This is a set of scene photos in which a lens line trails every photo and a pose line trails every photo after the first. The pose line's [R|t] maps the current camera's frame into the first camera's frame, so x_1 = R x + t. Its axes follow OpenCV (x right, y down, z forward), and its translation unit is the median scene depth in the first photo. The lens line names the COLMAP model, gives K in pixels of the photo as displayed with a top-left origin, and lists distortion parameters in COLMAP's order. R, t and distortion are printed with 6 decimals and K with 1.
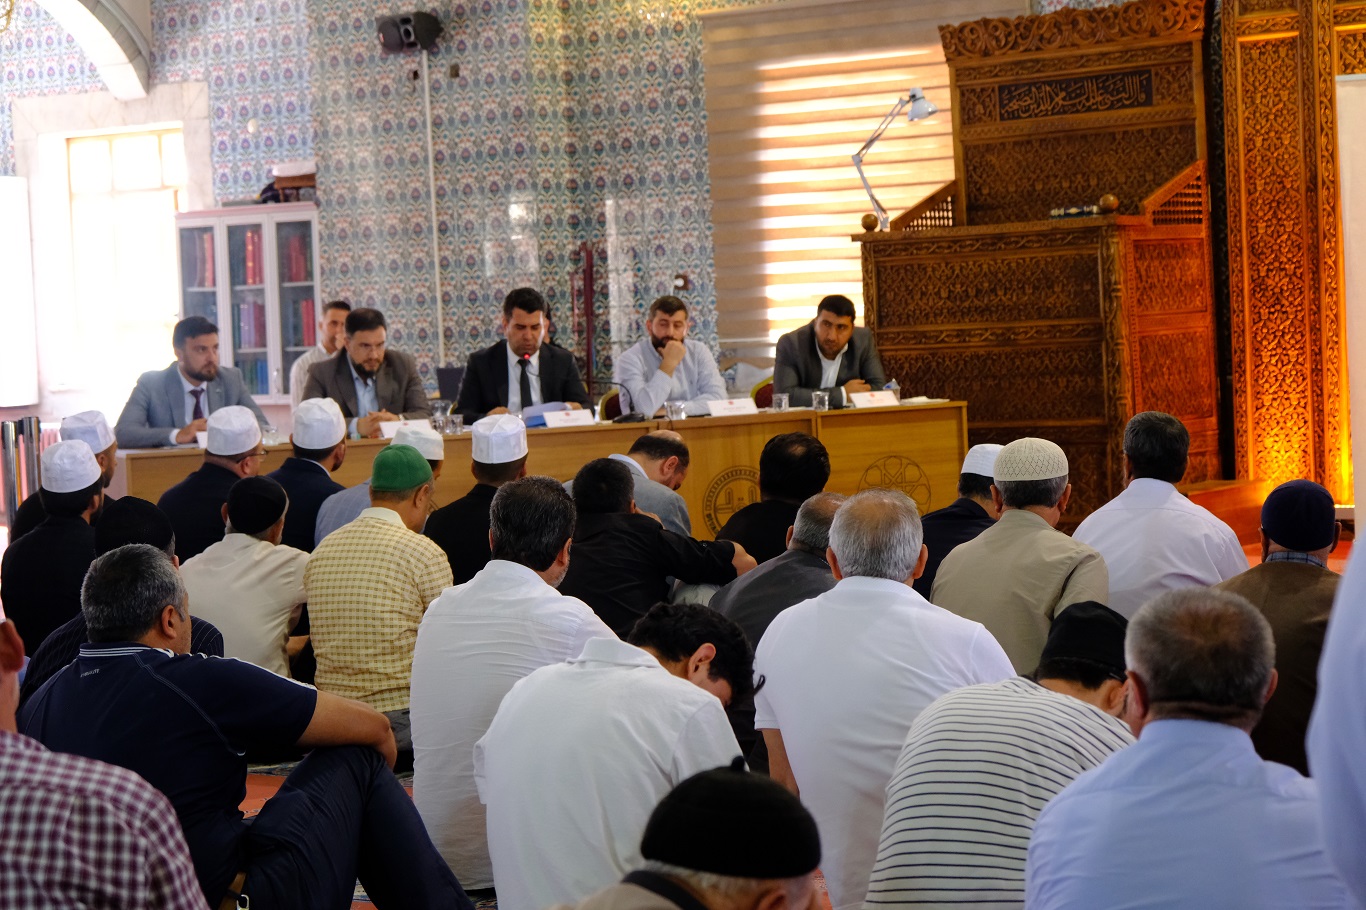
lens RADIAL K [[3001.7, 0, 683.9], [0, 3001.7, 456.5], [0, 0, 1]] dist [-0.056949, 0.000000]
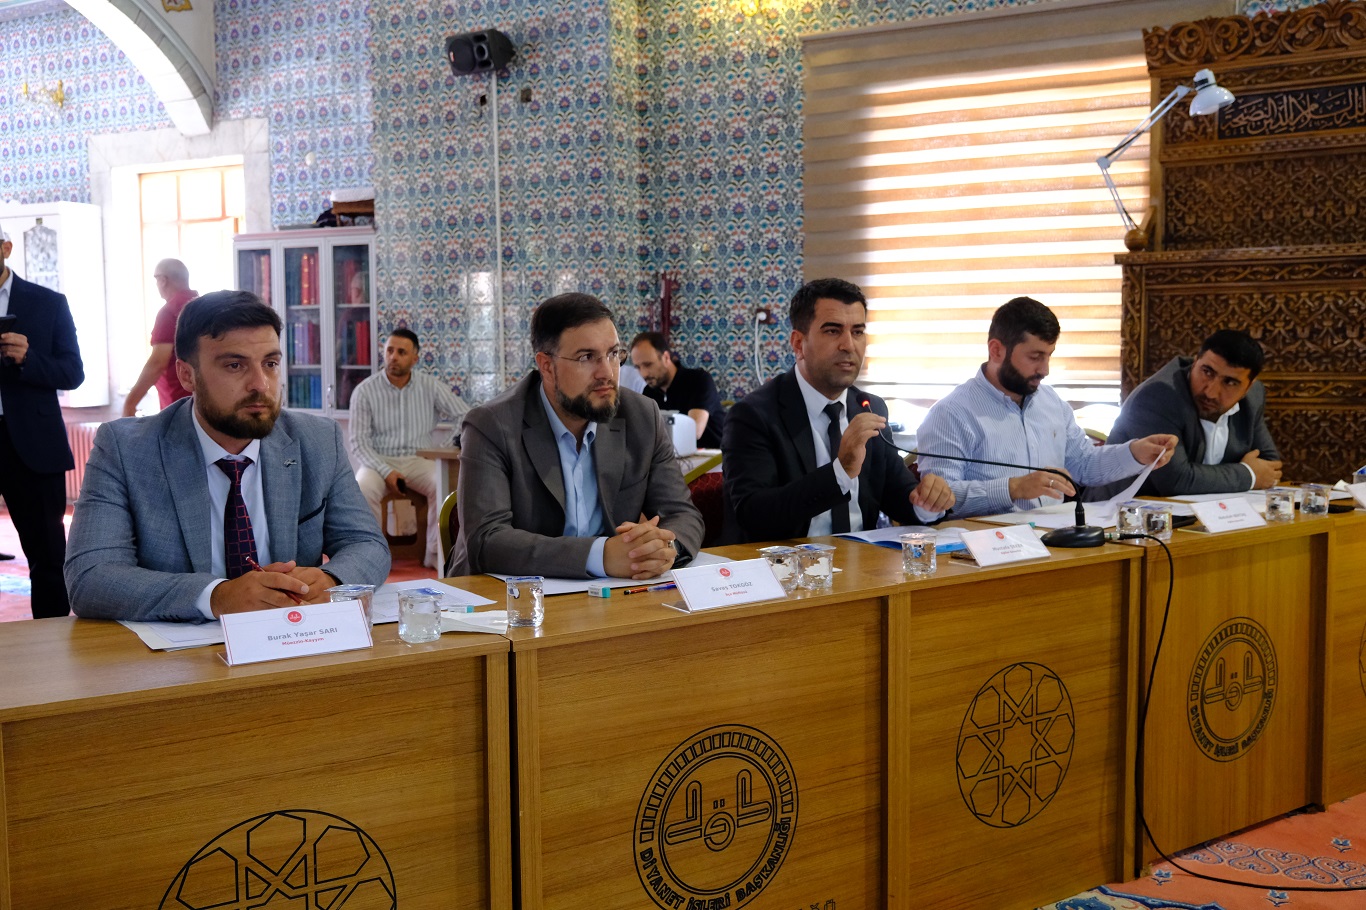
lens RADIAL K [[1268.8, 0, 679.0], [0, 1268.8, 456.3], [0, 0, 1]] dist [-0.002387, -0.009646]
pose [[0.986657, 0.027981, 0.160392, -0.091272], [-0.032891, 0.999066, 0.028037, -0.022115], [-0.159458, -0.032939, 0.986655, 0.575166]]
